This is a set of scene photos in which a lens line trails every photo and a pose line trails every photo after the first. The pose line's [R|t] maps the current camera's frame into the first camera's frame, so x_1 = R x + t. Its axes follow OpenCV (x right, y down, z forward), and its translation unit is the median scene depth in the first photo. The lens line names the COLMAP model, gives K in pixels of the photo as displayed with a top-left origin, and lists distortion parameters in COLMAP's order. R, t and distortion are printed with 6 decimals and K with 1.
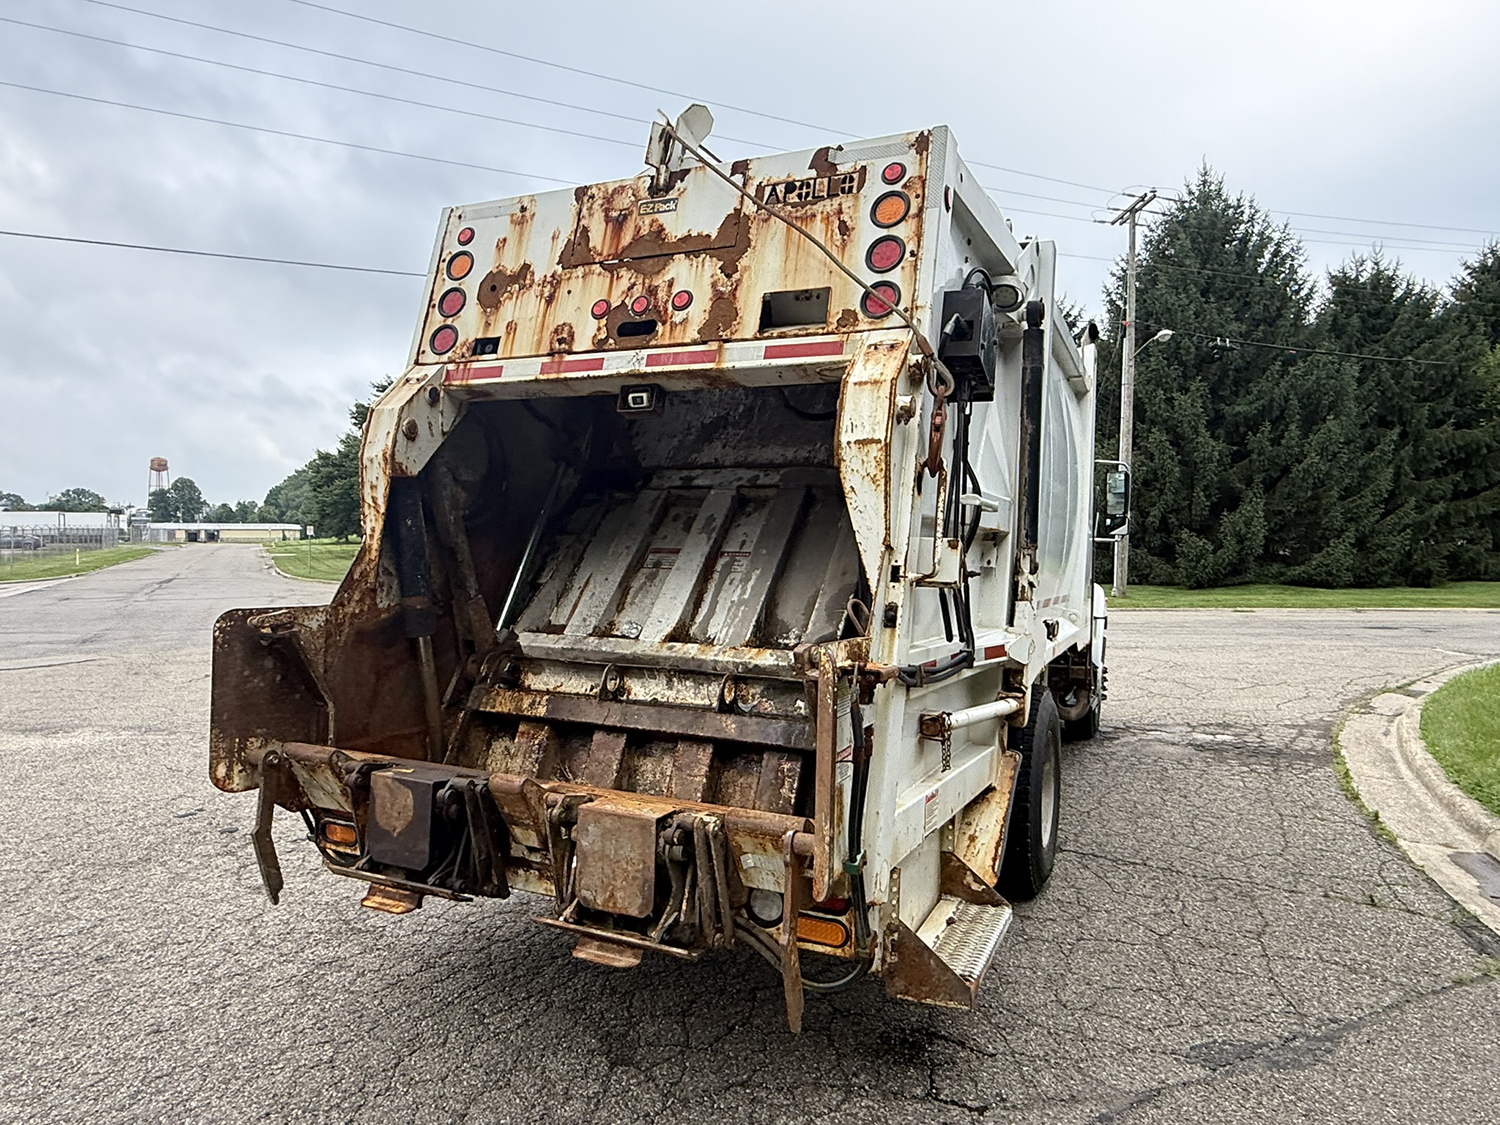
lens RADIAL K [[951.7, 0, 746.9], [0, 951.7, 547.7], [0, 0, 1]] dist [-0.001190, -0.000215]
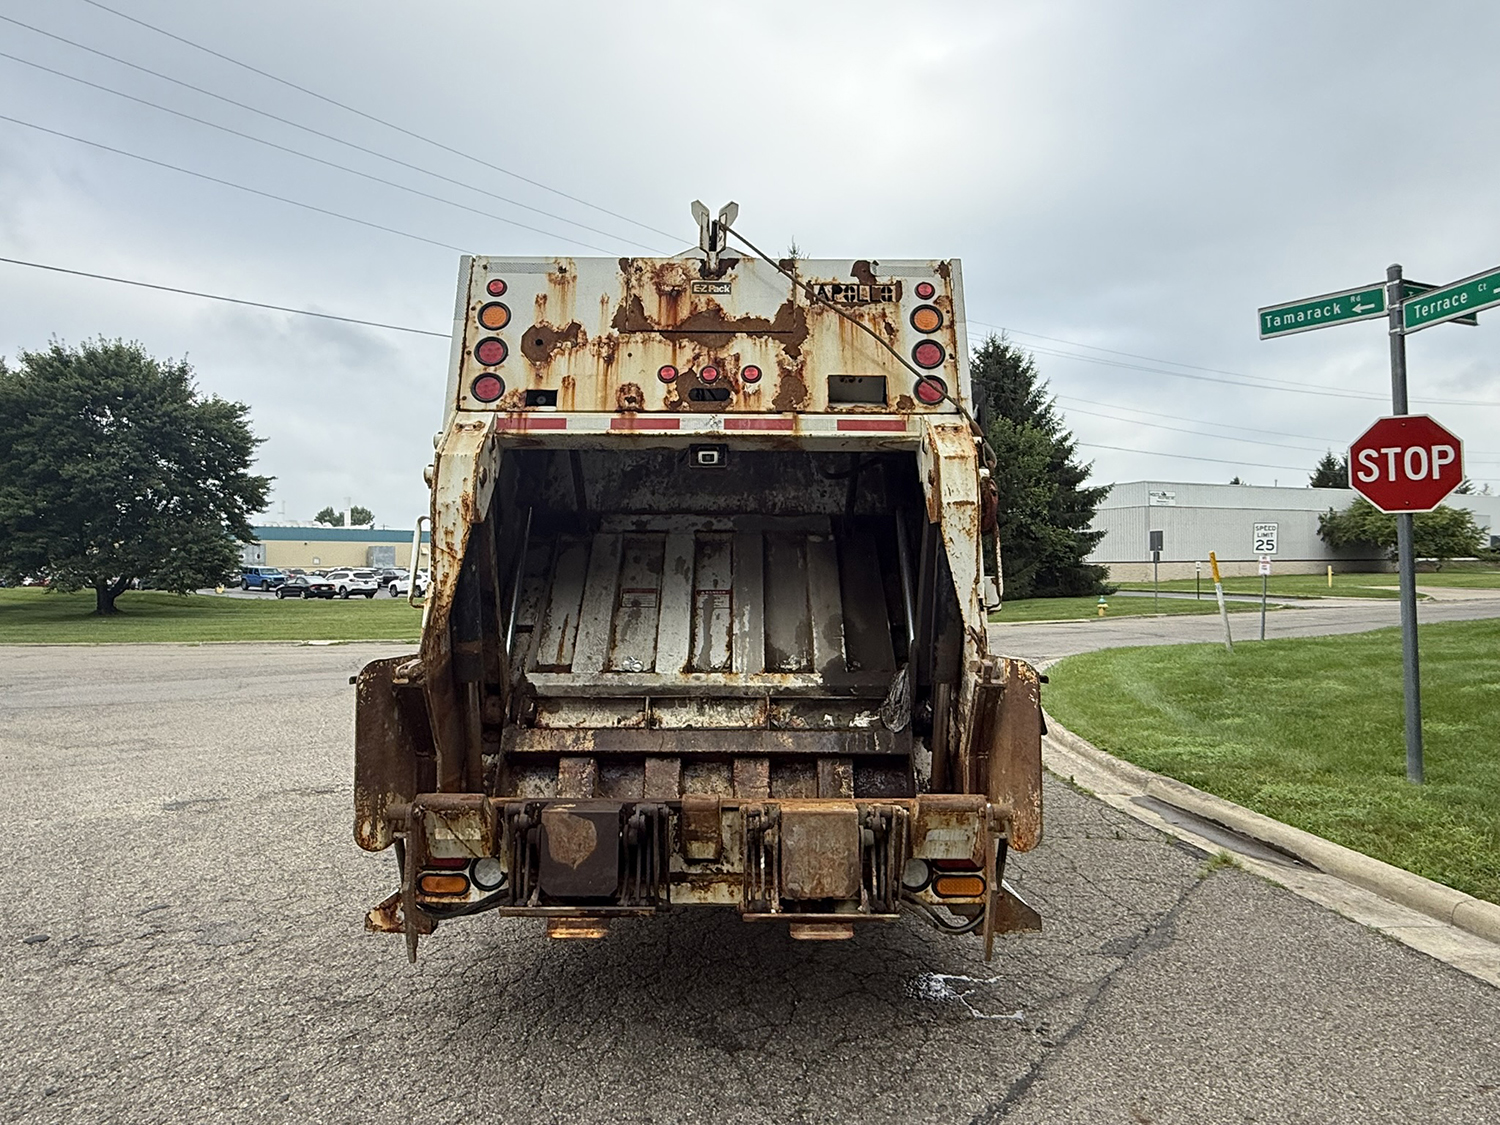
lens RADIAL K [[951.7, 0, 746.9], [0, 951.7, 547.7], [0, 0, 1]] dist [-0.001190, -0.000215]
pose [[0.905261, -0.001655, 0.424852, -0.525932], [0.016439, 0.999380, -0.031135, -0.011721], [-0.424537, 0.035169, 0.904727, -0.035046]]
